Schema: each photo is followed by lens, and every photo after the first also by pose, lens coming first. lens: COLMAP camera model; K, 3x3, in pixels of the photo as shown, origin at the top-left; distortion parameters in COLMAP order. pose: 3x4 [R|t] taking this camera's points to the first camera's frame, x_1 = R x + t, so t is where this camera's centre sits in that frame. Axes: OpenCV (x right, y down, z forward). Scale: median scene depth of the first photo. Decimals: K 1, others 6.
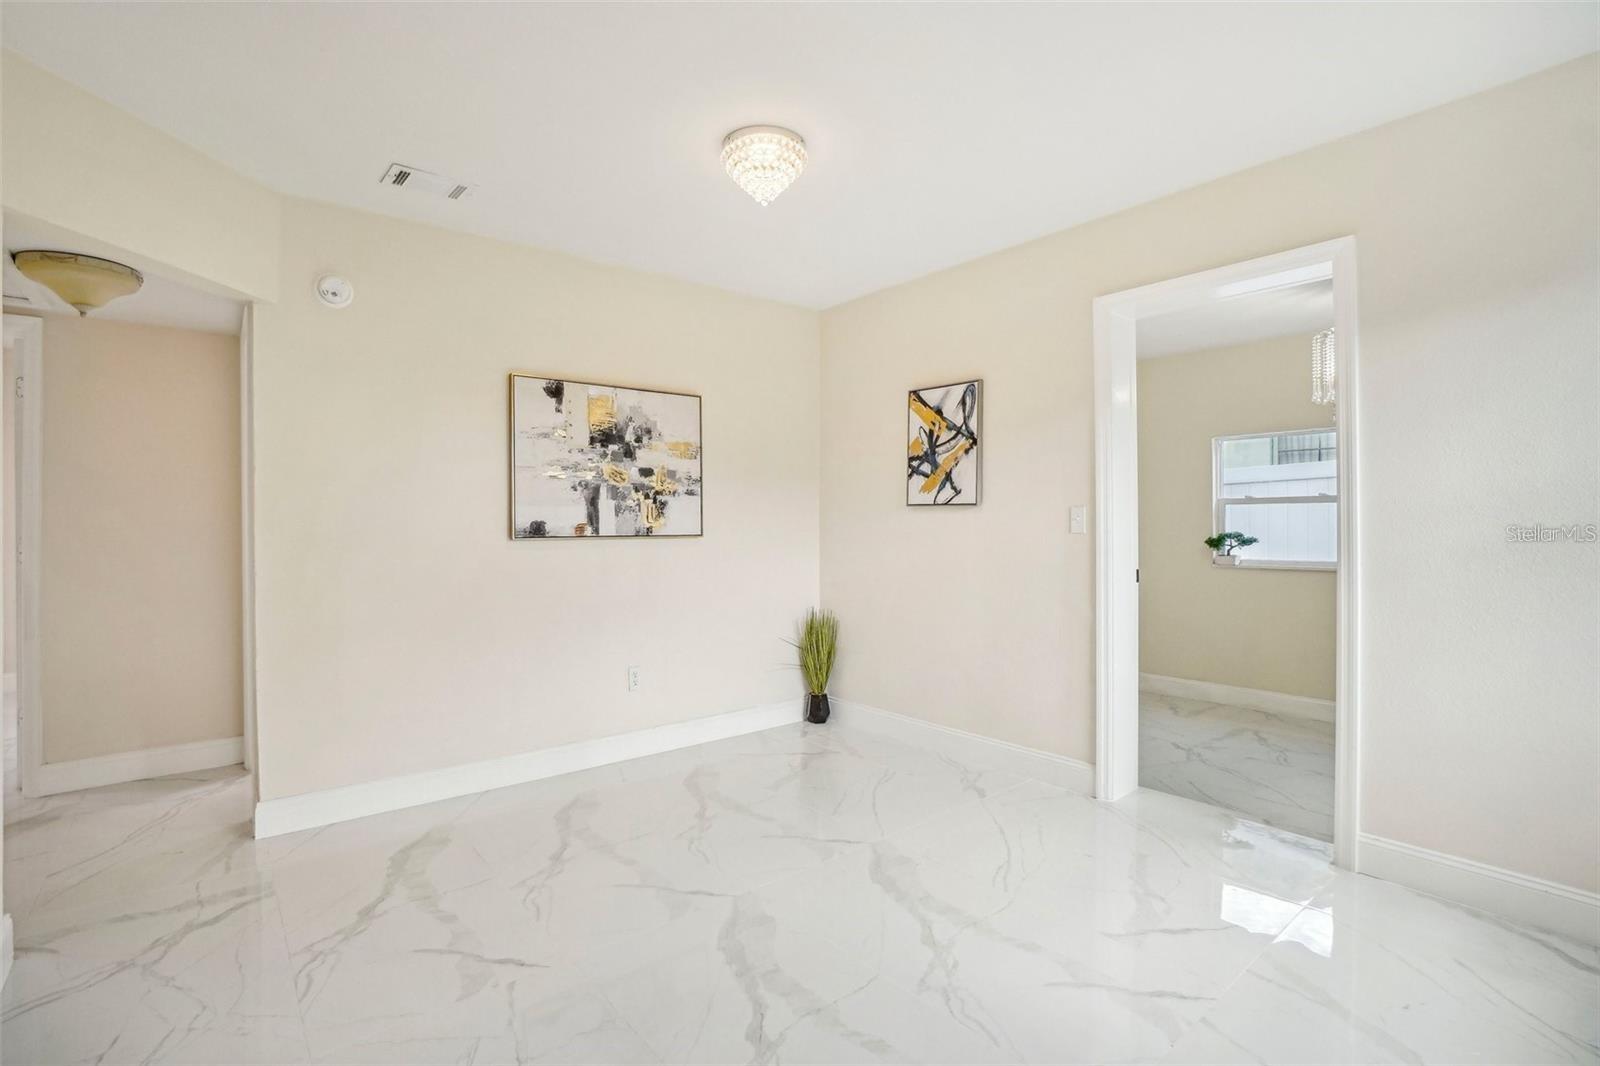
lens RADIAL K [[726.7, 0, 806.5], [0, 726.7, 531.2], [0, 0, 1]] dist [-0.054664, 0.011686]
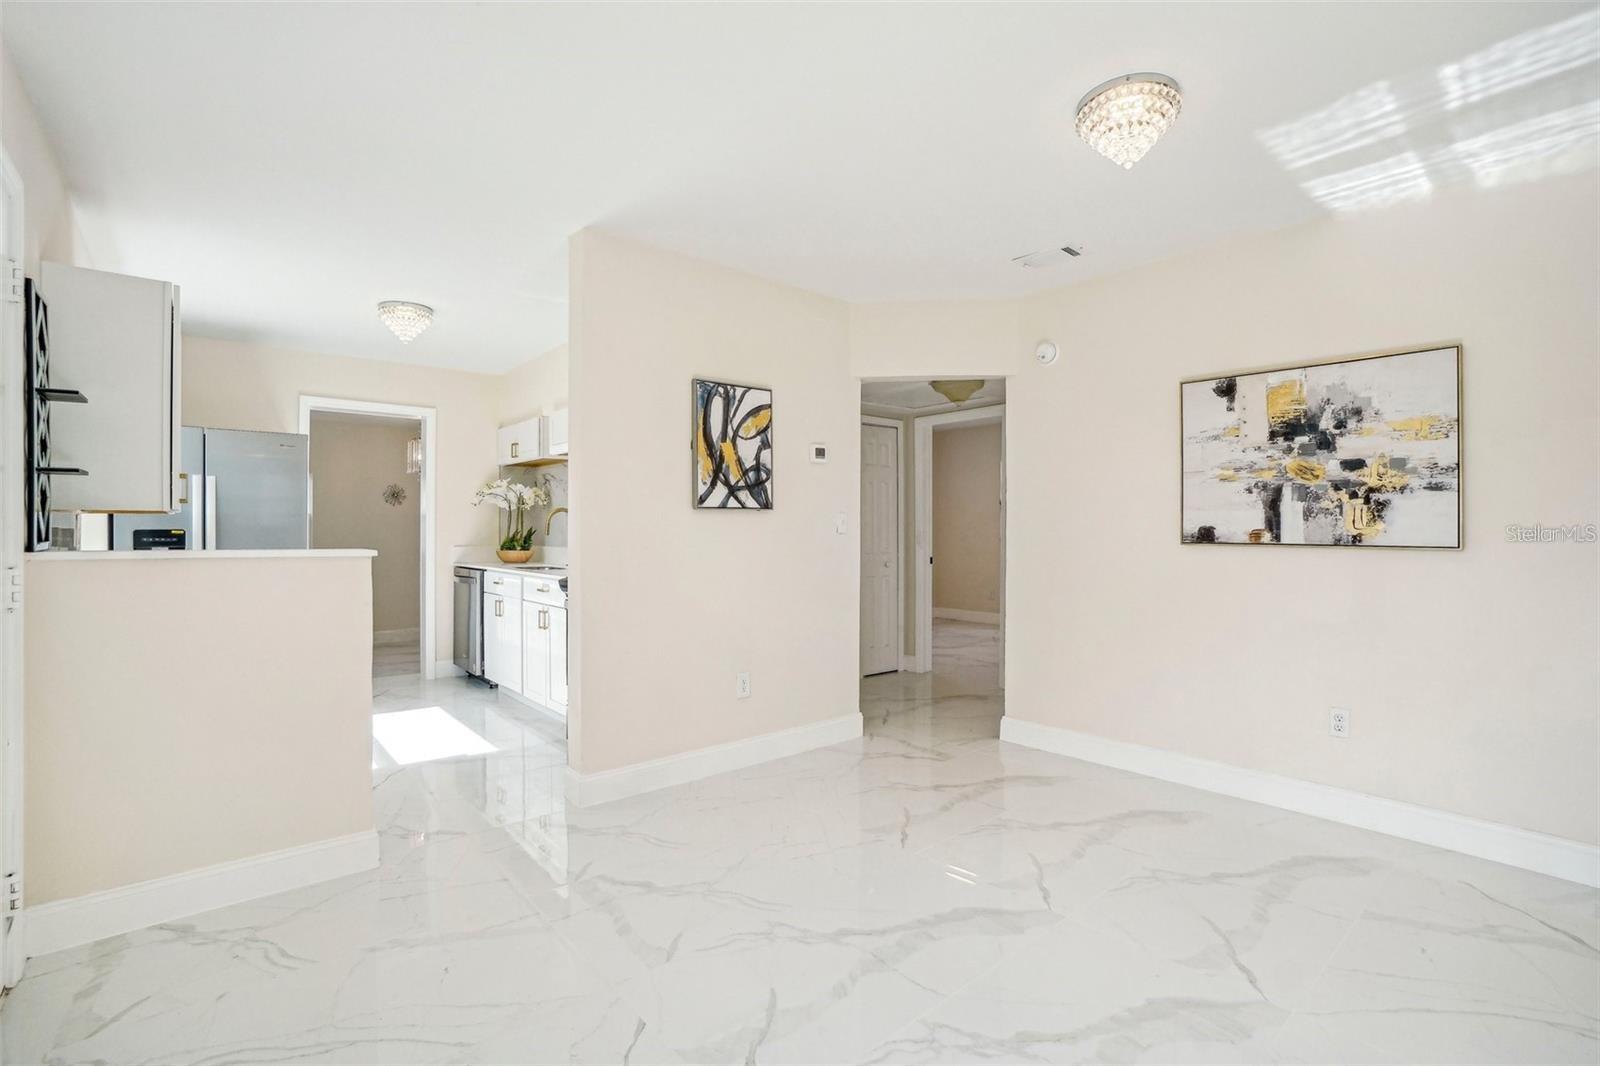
lens RADIAL K [[726.7, 0, 807.3], [0, 726.7, 530.7], [0, 0, 1]] dist [-0.054664, 0.011686]
pose [[0.030589, 0.009140, -0.999490, 0.534489], [-0.012878, 0.999879, 0.008750, -0.008916], [0.999449, 0.012604, 0.030703, 0.392771]]
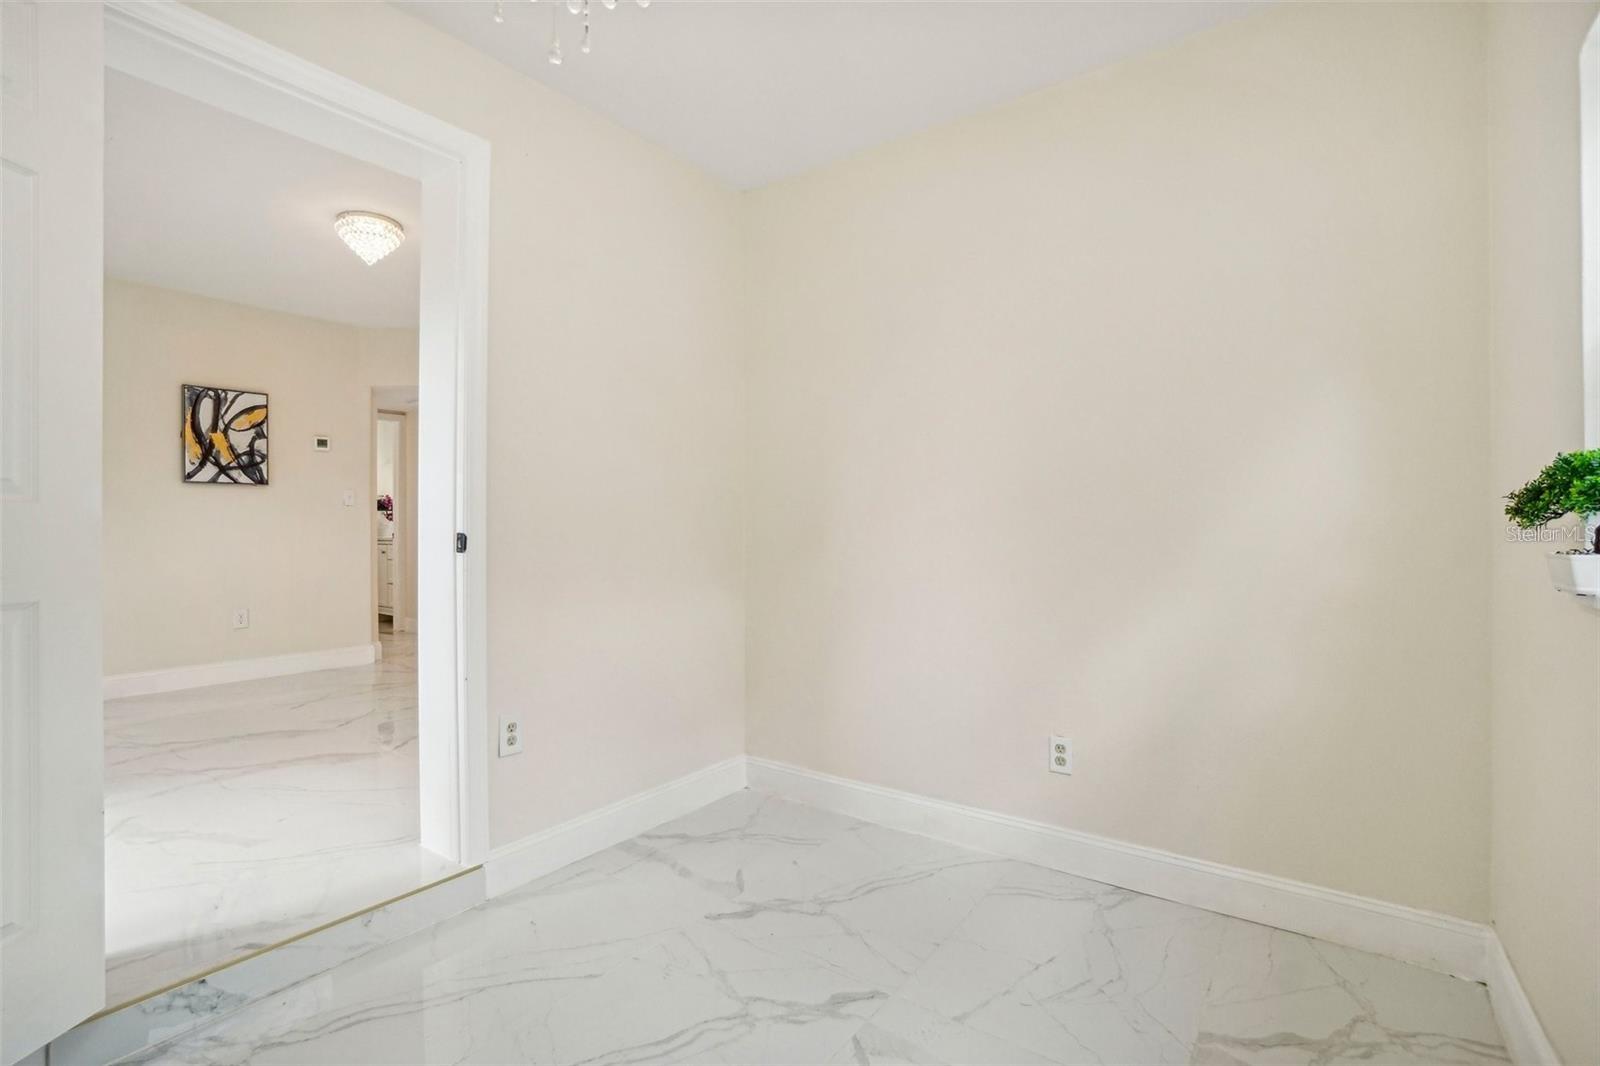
lens RADIAL K [[726.7, 0, 823.8], [0, 726.7, 534.8], [0, 0, 1]] dist [-0.054664, 0.011686]
pose [[0.285682, 0.030062, -0.957853, 1.052663], [-0.026286, 0.999378, 0.023525, 0.004967], [0.957964, 0.018457, 0.286294, 0.982732]]
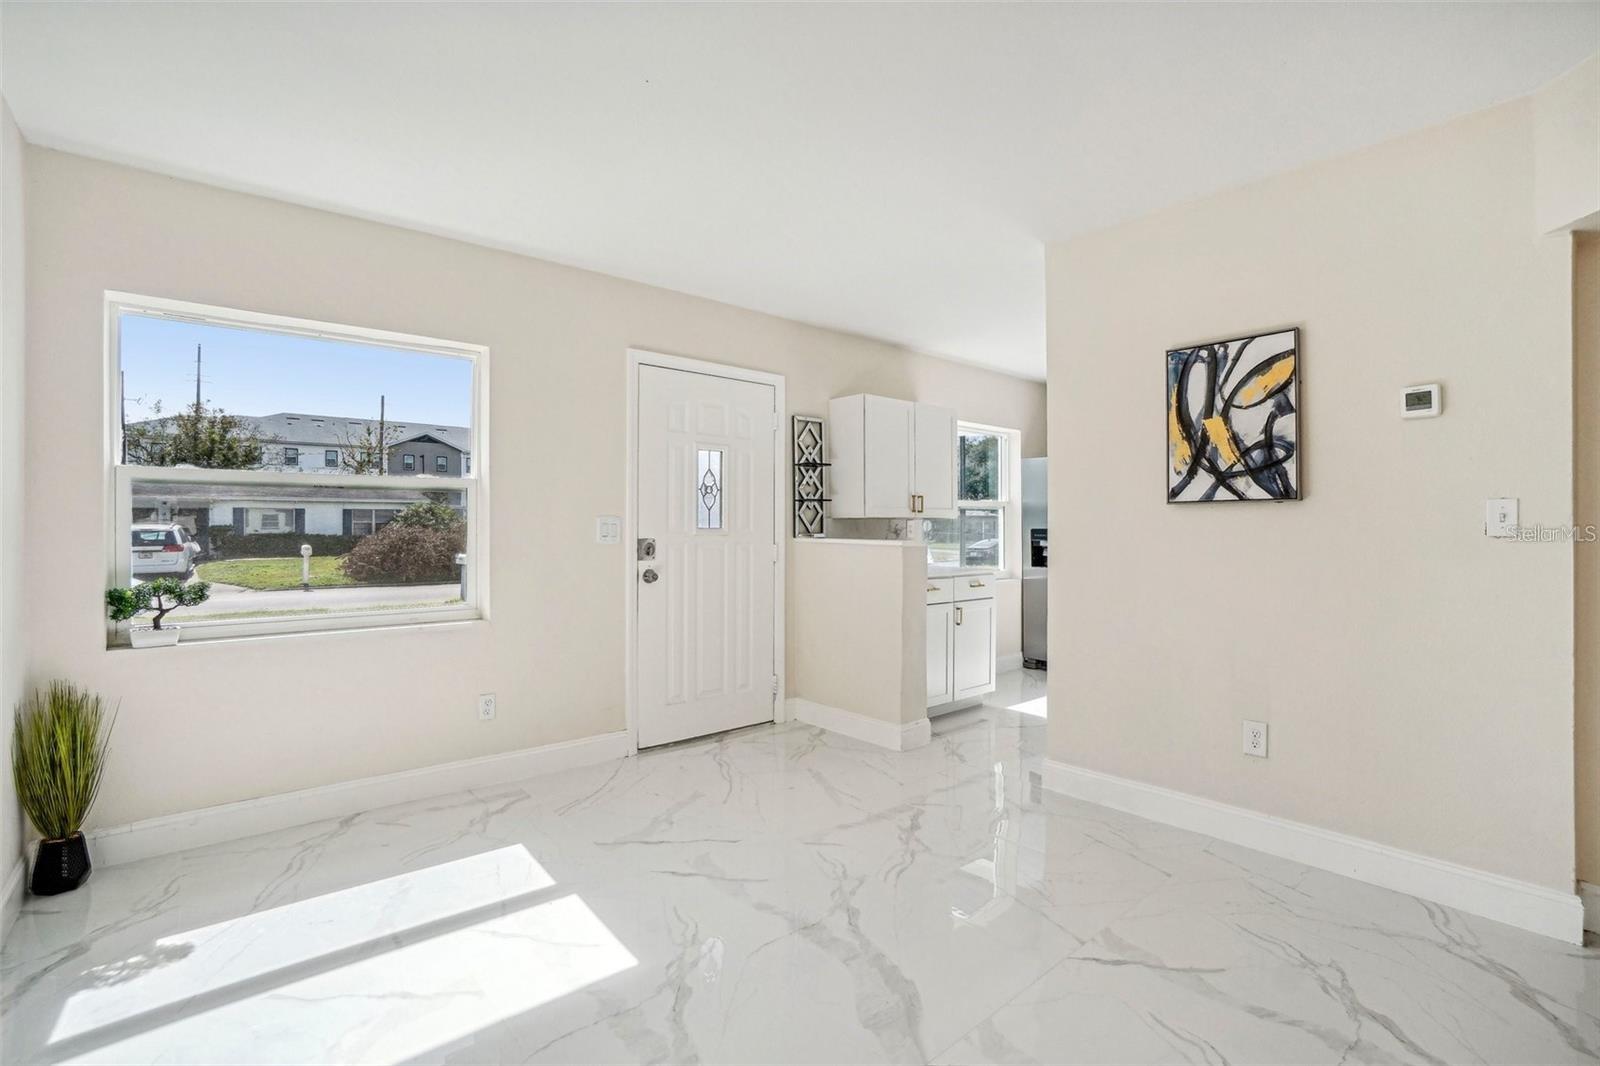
lens RADIAL K [[726.7, 0, 803.8], [0, 726.7, 532.6], [0, 0, 1]] dist [-0.054664, 0.011686]
pose [[-0.999653, 0.005849, -0.025698, 0.014107], [0.005359, 0.999804, 0.019072, -0.013251], [0.025805, 0.018928, -0.999488, 1.046314]]
